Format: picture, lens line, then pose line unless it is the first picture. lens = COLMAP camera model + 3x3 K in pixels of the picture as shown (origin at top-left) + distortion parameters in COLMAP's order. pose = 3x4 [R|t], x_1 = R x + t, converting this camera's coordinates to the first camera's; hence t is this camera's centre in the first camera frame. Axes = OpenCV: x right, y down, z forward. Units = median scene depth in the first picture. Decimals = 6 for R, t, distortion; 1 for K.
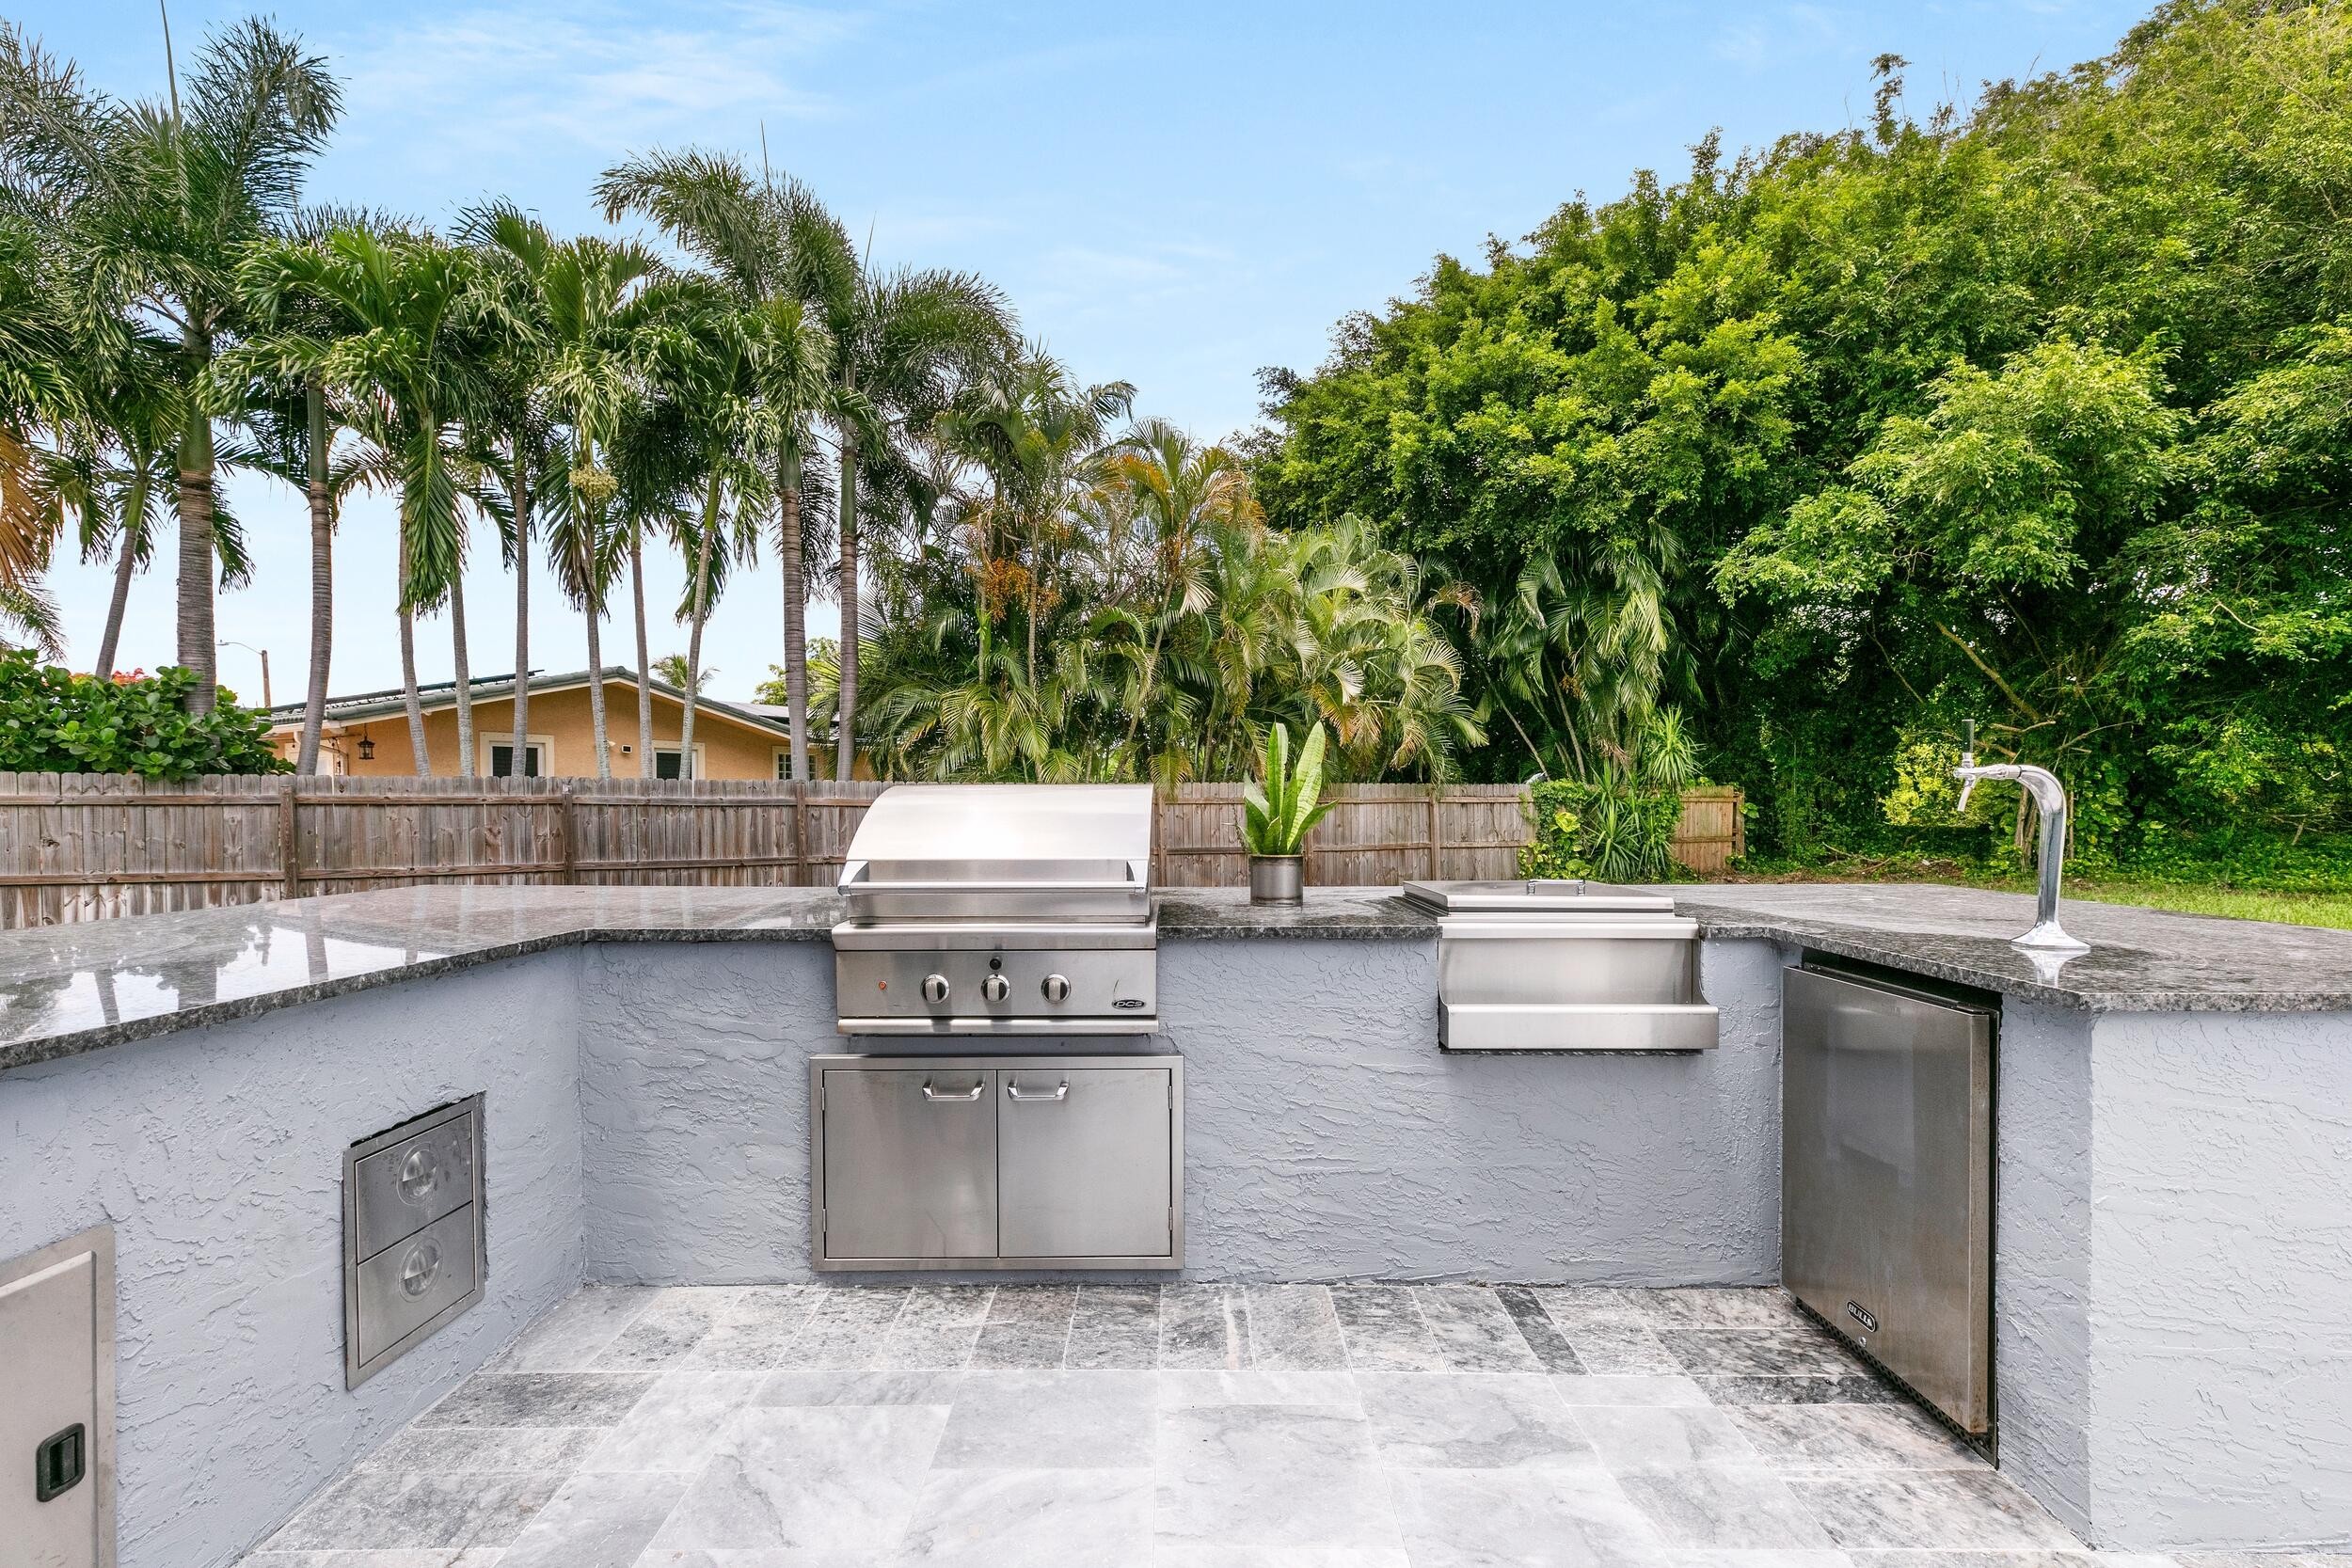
lens RADIAL K [[1059.2, 0, 1181.7], [0, 1059.2, 795.6], [0, 0, 1]] dist [0.005064, -0.000750]
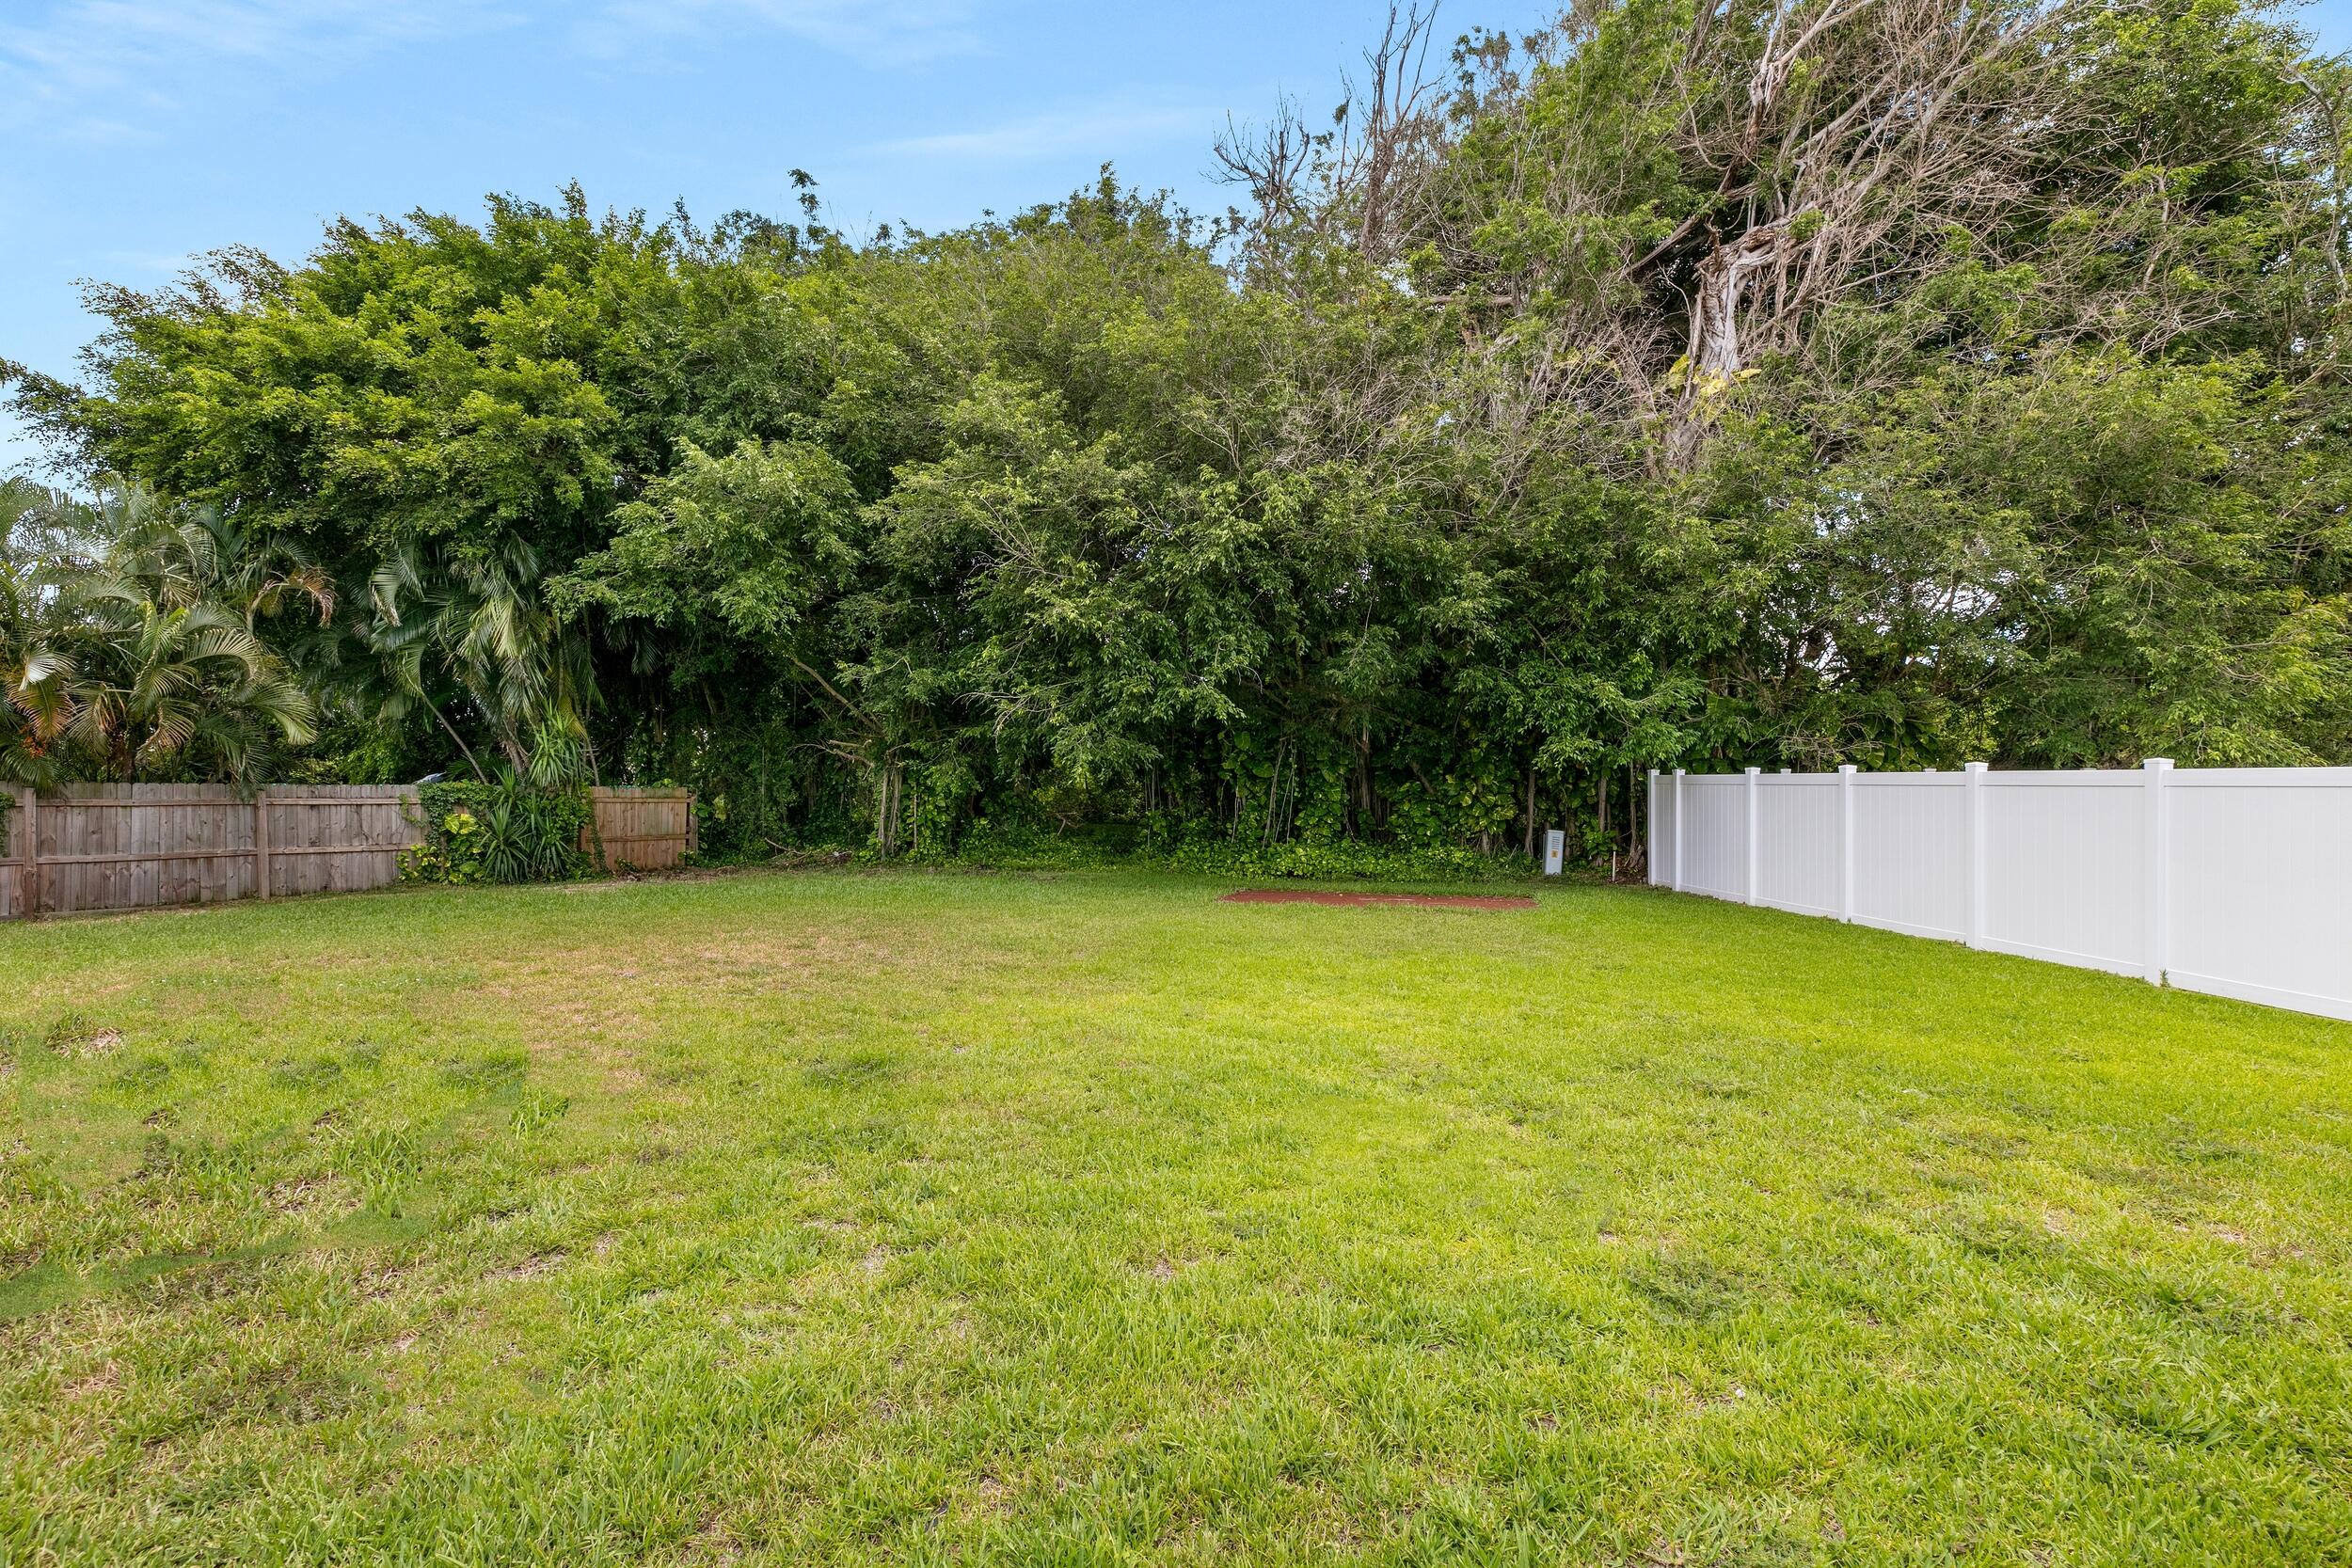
lens RADIAL K [[1059.2, 0, 1174.0], [0, 1059.2, 782.1], [0, 0, 1]] dist [0.005064, -0.000750]
pose [[0.800341, 0.009095, 0.599476, 0.320908], [-0.002451, 0.999926, -0.011899, -0.003996], [-0.599540, 0.008054, 0.800305, -0.205736]]
